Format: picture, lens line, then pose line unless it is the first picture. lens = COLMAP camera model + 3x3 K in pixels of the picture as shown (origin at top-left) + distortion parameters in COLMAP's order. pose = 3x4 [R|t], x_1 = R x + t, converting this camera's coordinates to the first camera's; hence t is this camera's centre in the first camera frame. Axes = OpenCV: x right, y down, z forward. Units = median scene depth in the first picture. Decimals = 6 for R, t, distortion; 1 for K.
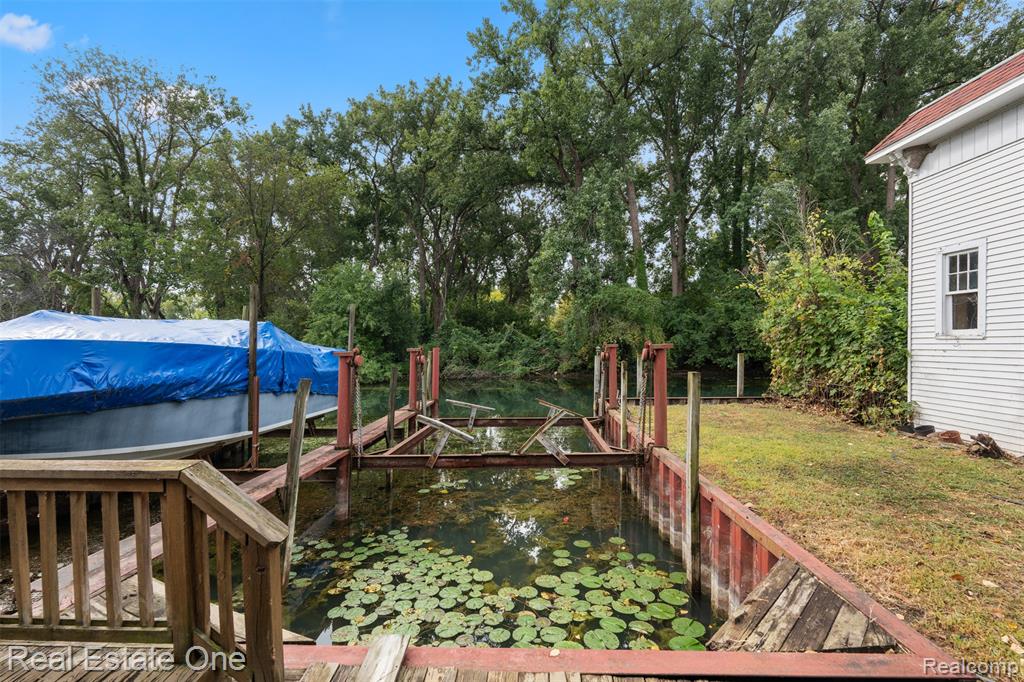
lens RADIAL K [[459.4, 0, 512.0], [0, 459.4, 341.0], [0, 0, 1]] dist [-0.001901, -0.000430]
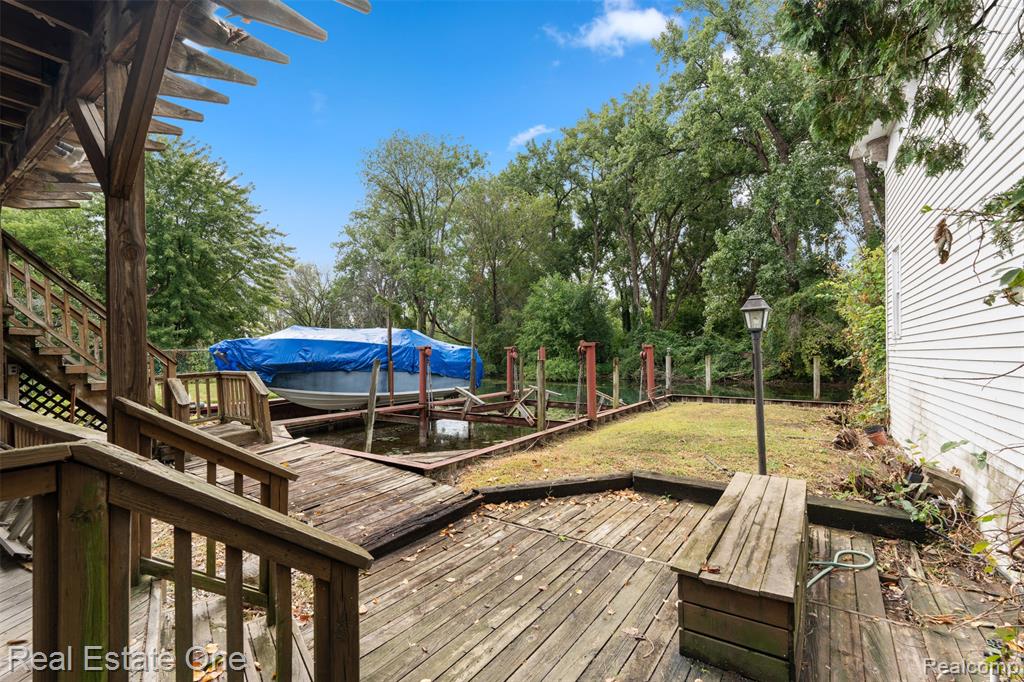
lens RADIAL K [[465.7, 0, 510.8], [0, 465.7, 364.1], [0, 0, 1]] dist [0.000397, 0.000086]
pose [[0.849782, 0.027091, -0.526437, 0.165635], [-0.006037, 0.999113, 0.041670, 0.002821], [0.527099, -0.032232, 0.849192, -0.056750]]
